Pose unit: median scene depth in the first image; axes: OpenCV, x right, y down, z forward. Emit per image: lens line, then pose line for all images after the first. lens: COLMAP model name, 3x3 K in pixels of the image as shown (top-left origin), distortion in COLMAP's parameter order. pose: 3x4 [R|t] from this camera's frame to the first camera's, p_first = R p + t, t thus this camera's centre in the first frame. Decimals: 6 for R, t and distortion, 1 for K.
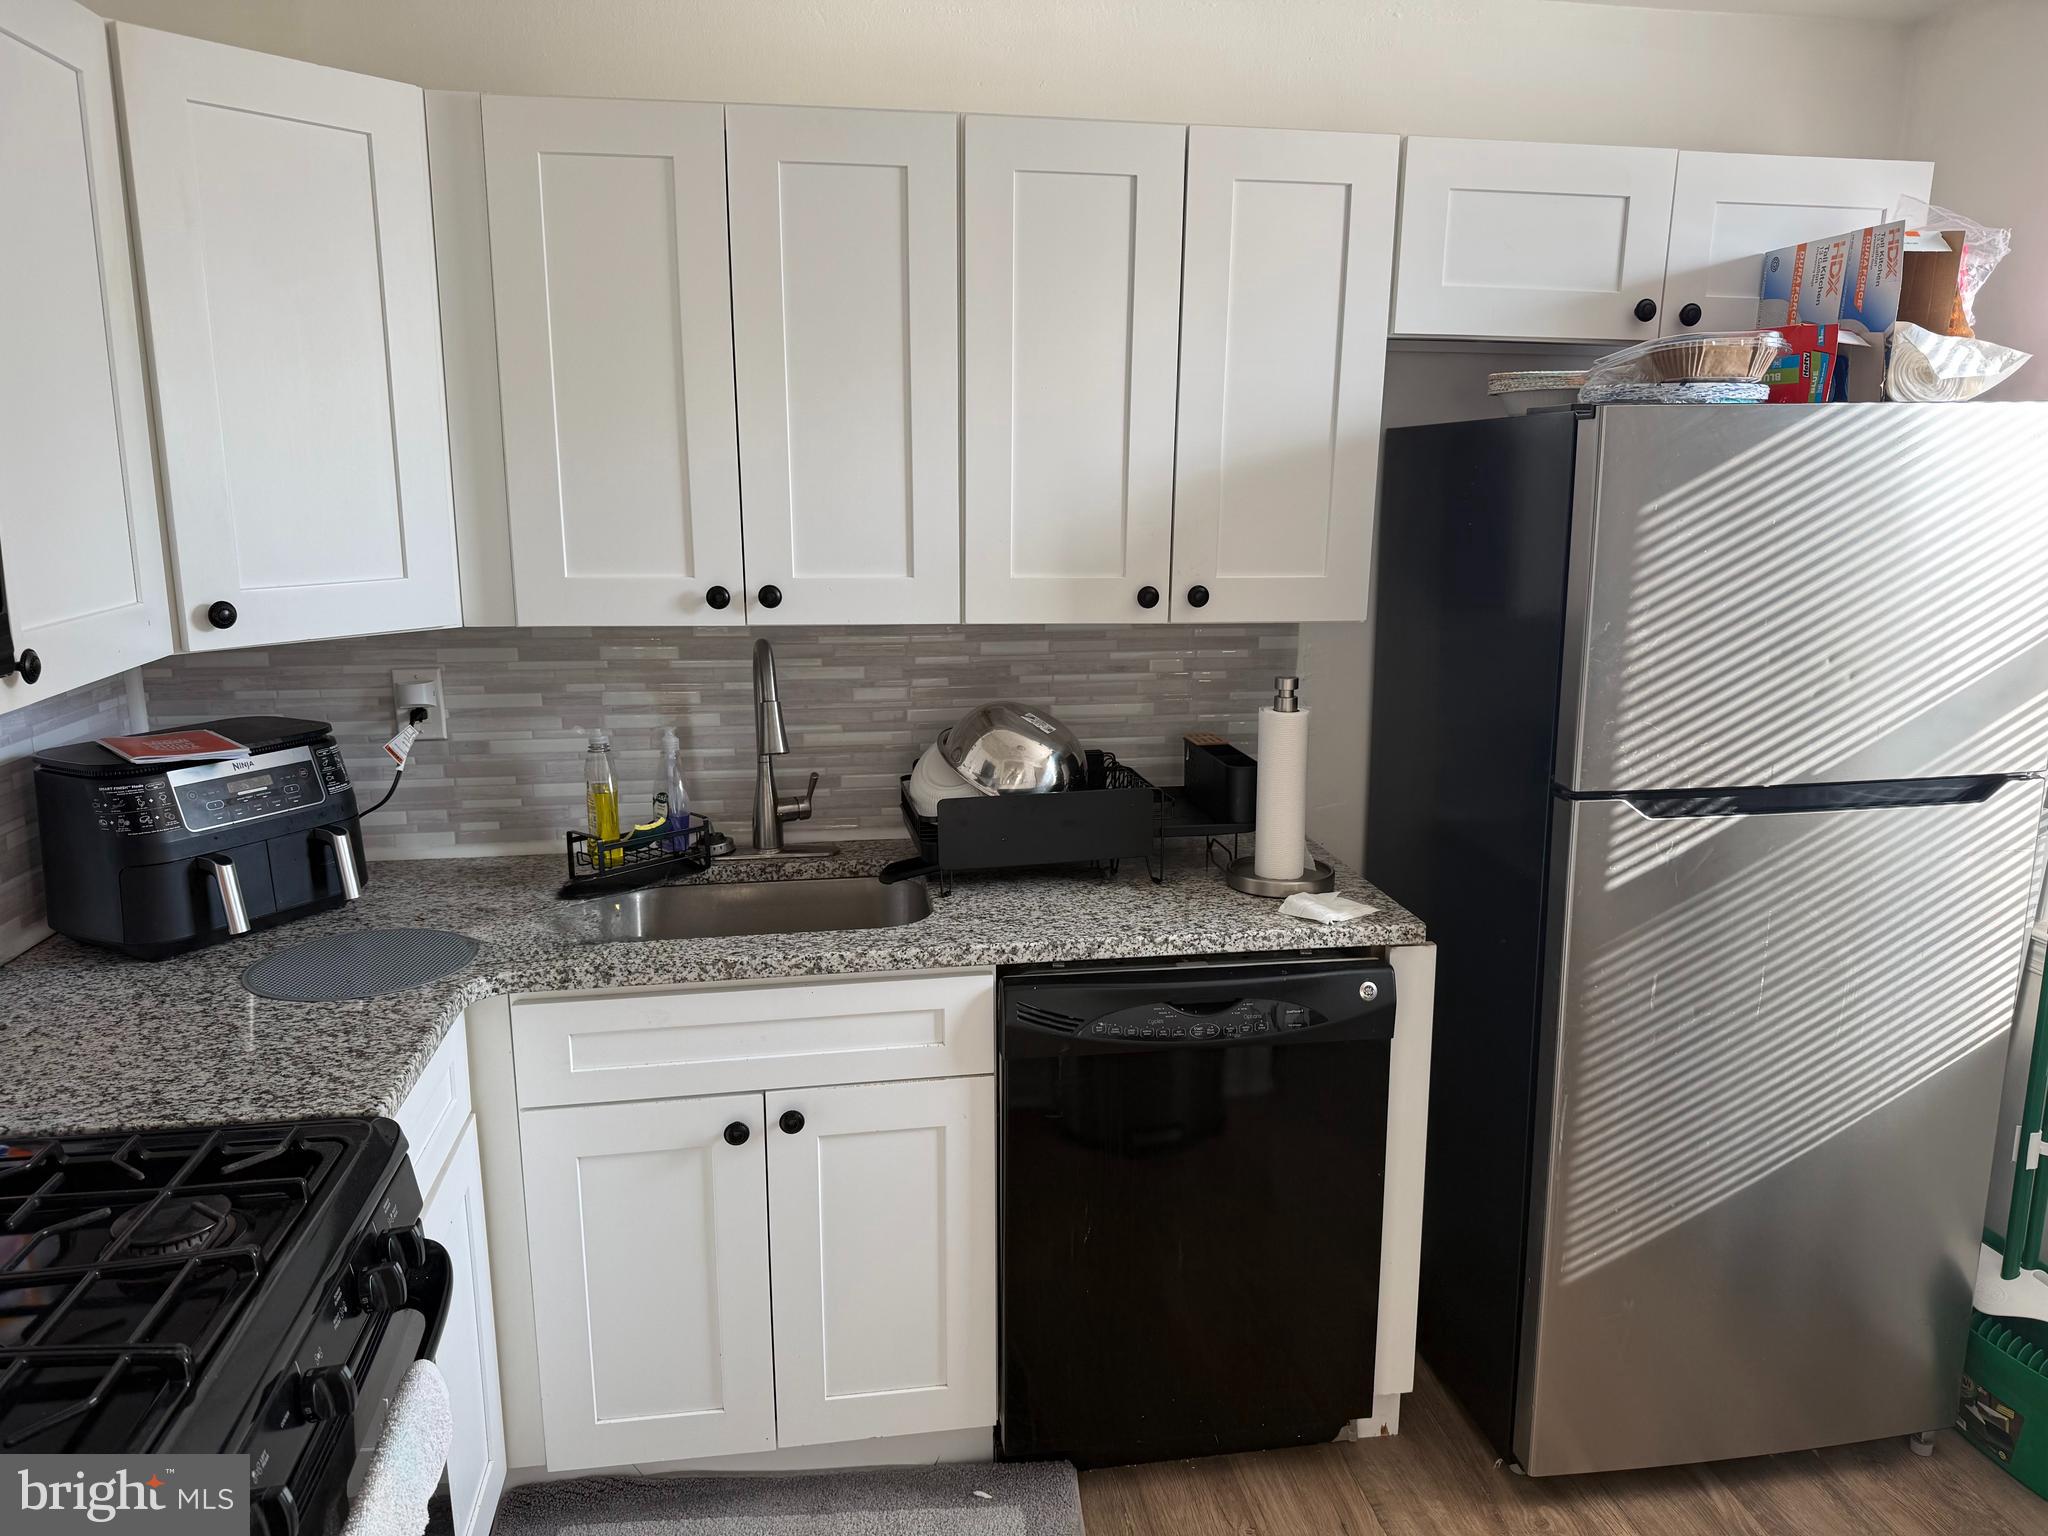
lens RADIAL K [[1416.6, 0, 1037.9], [0, 1416.6, 772.2], [0, 0, 1]] dist [0.149143, -0.286153]
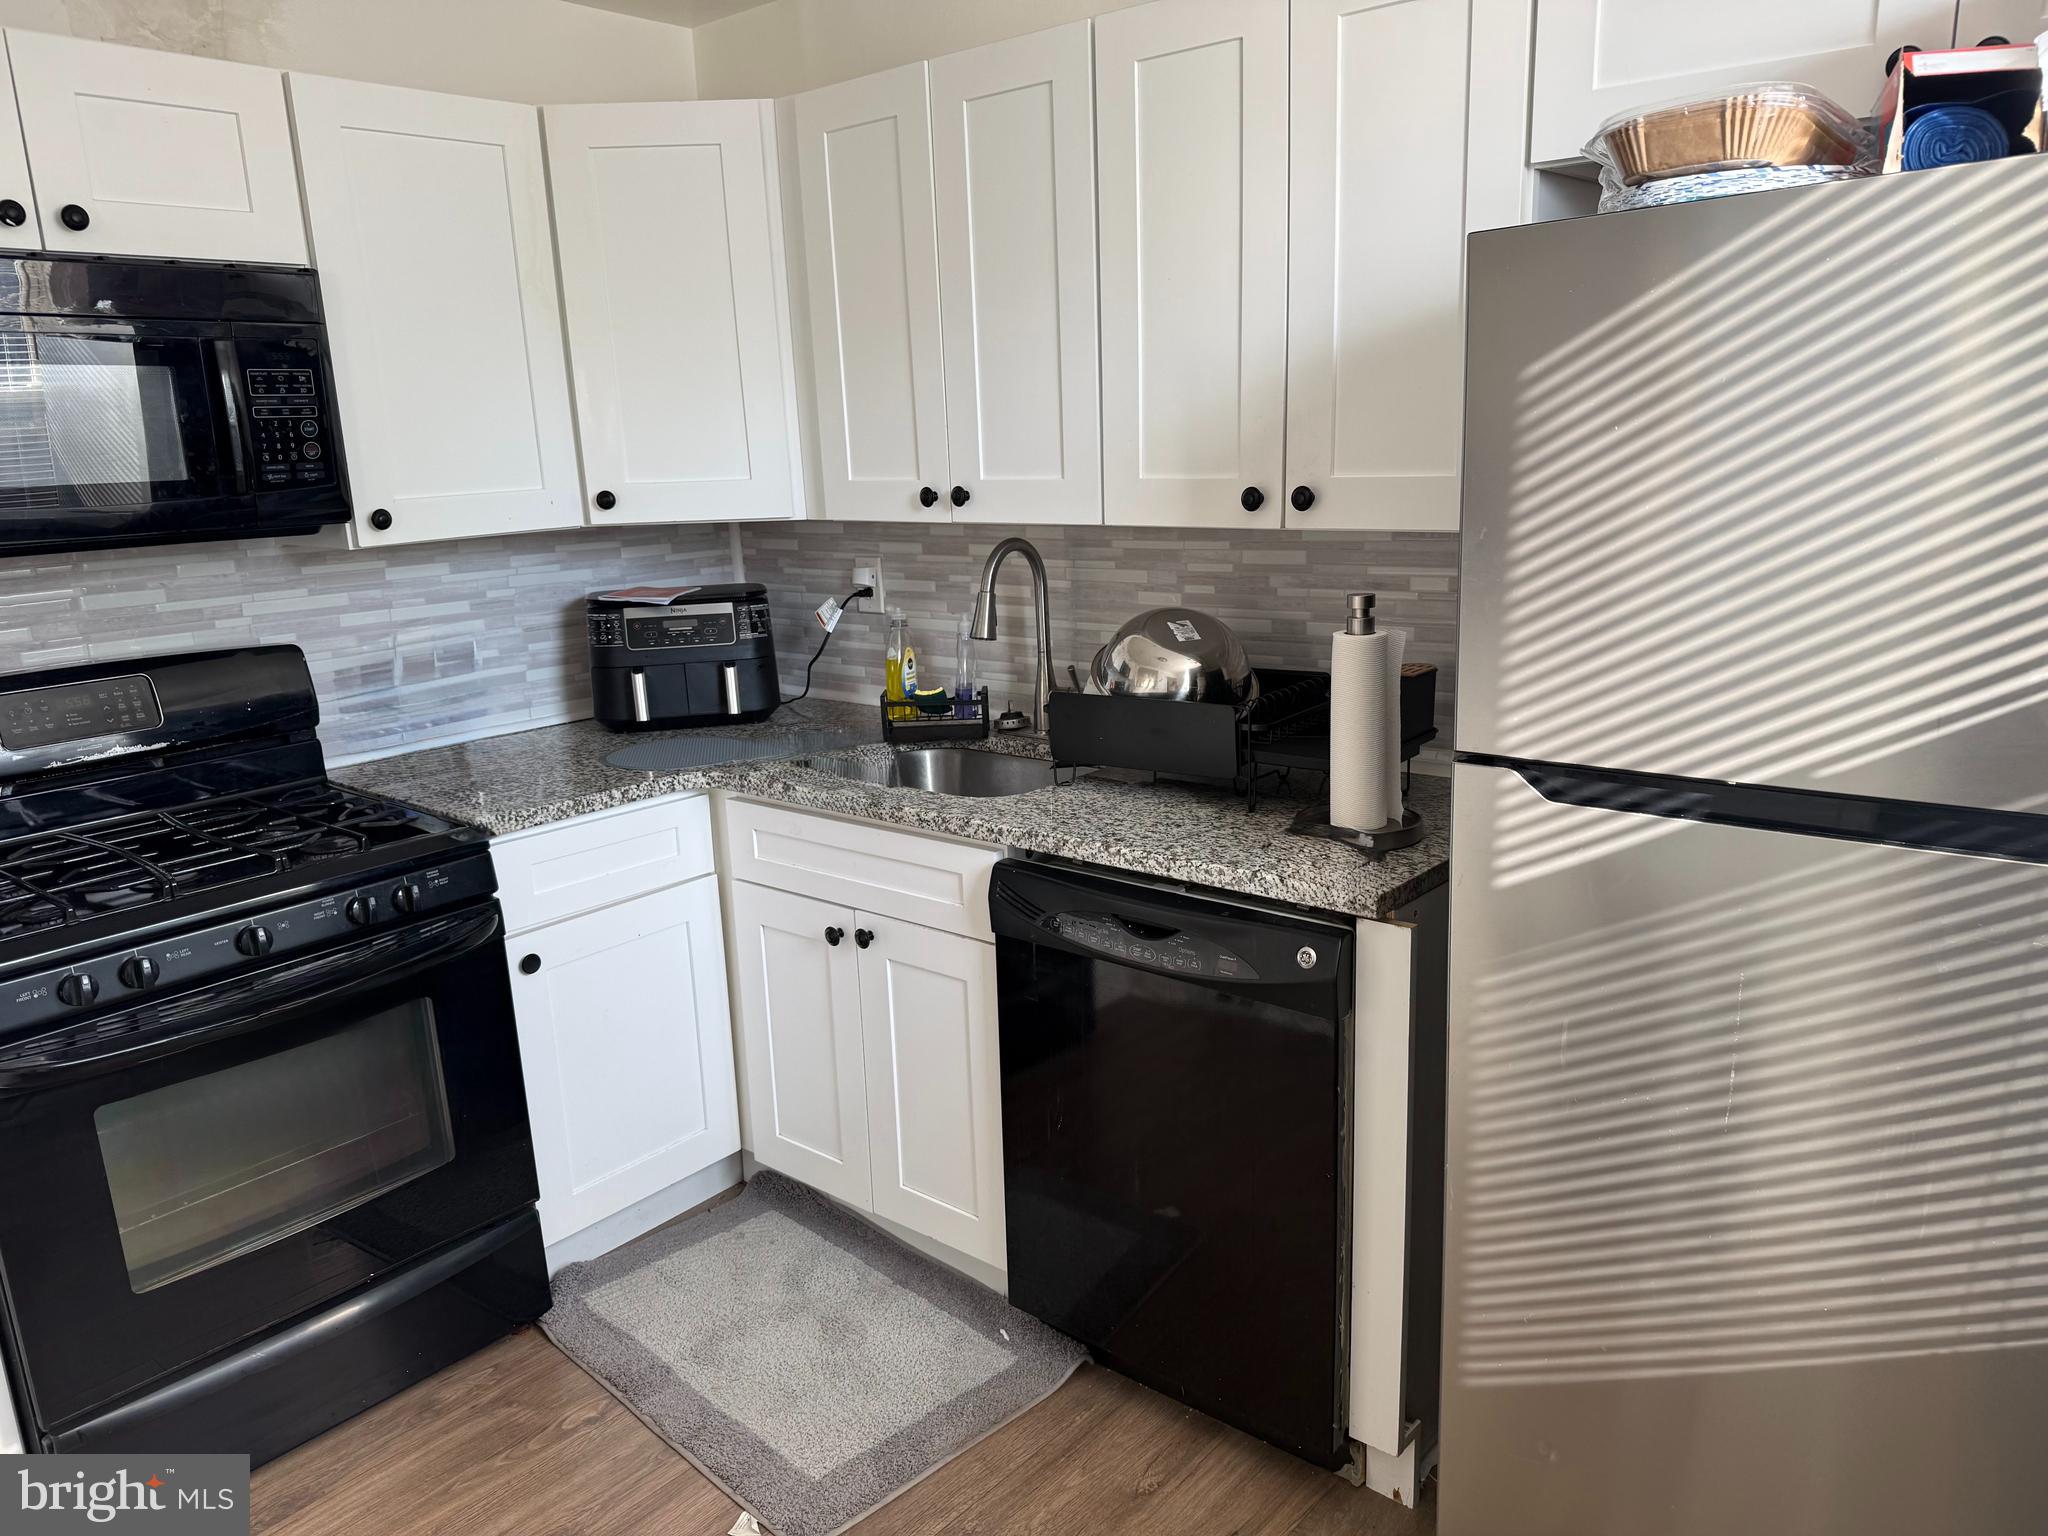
lens RADIAL K [[1416.6, 0, 1037.9], [0, 1416.6, 772.2], [0, 0, 1]] dist [0.149143, -0.286153]
pose [[0.655390, 0.146625, -0.740922, 0.721239], [-0.117717, 0.988818, 0.091554, -0.016953], [0.746060, 0.027216, 0.665322, 0.293918]]
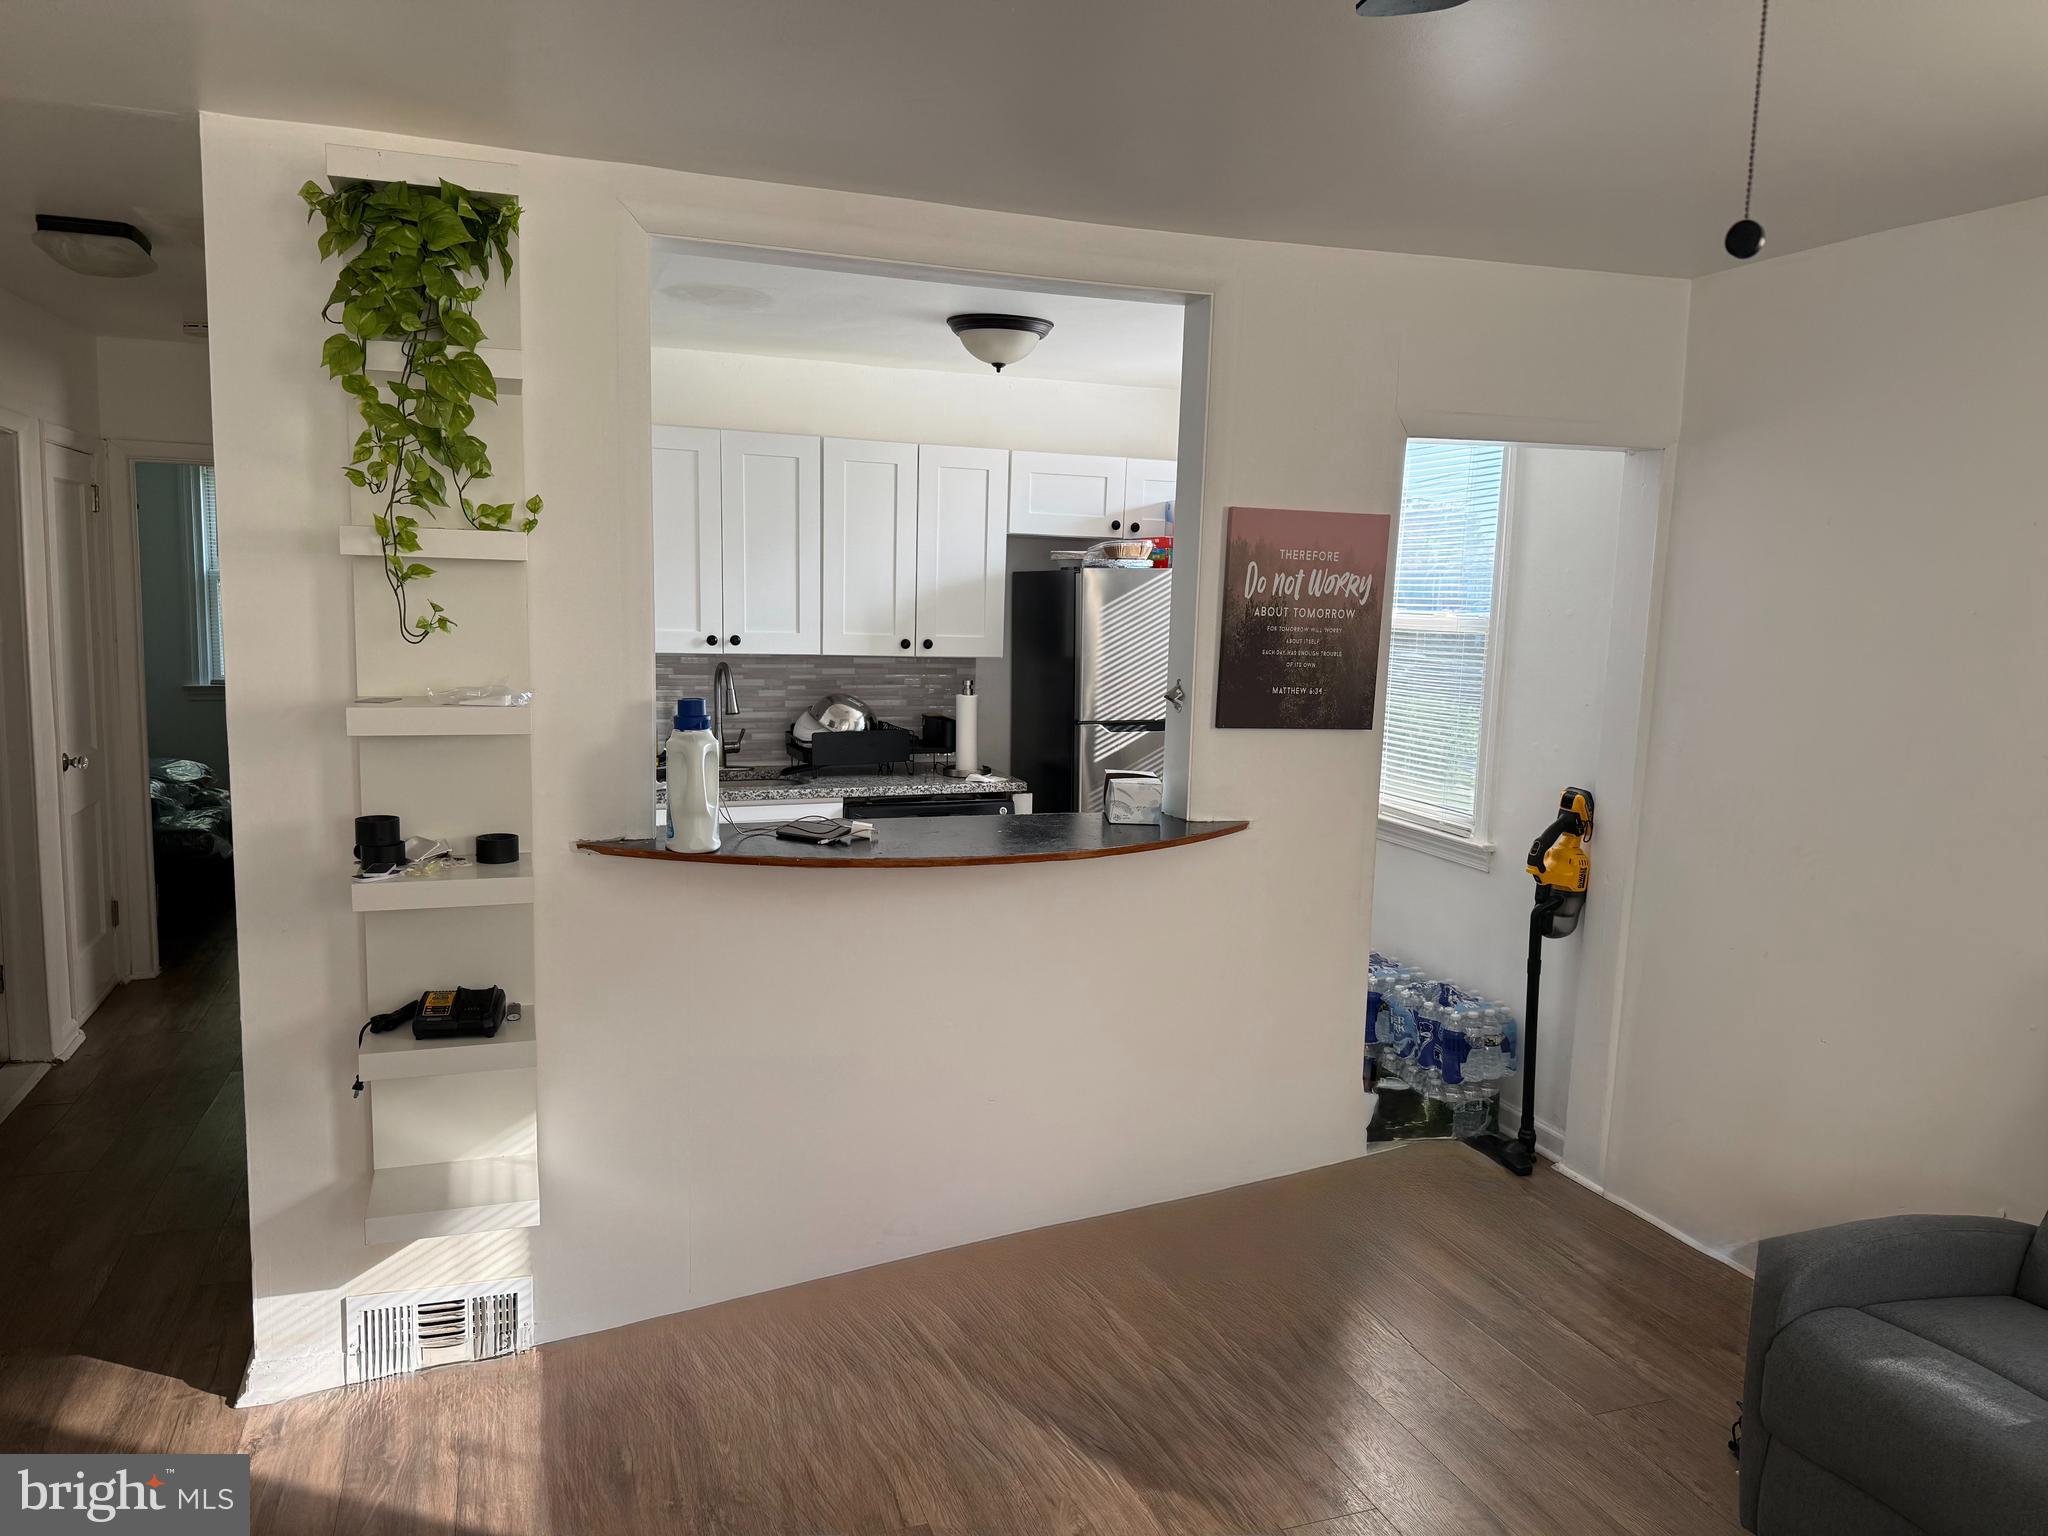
lens RADIAL K [[1416.6, 0, 1037.9], [0, 1416.6, 772.2], [0, 0, 1]] dist [0.149143, -0.286153]
pose [[0.980949, -0.007070, 0.194138, -0.156855], [0.021807, 0.997029, -0.073875, 0.253391], [-0.193039, 0.076701, 0.978189, -1.235555]]
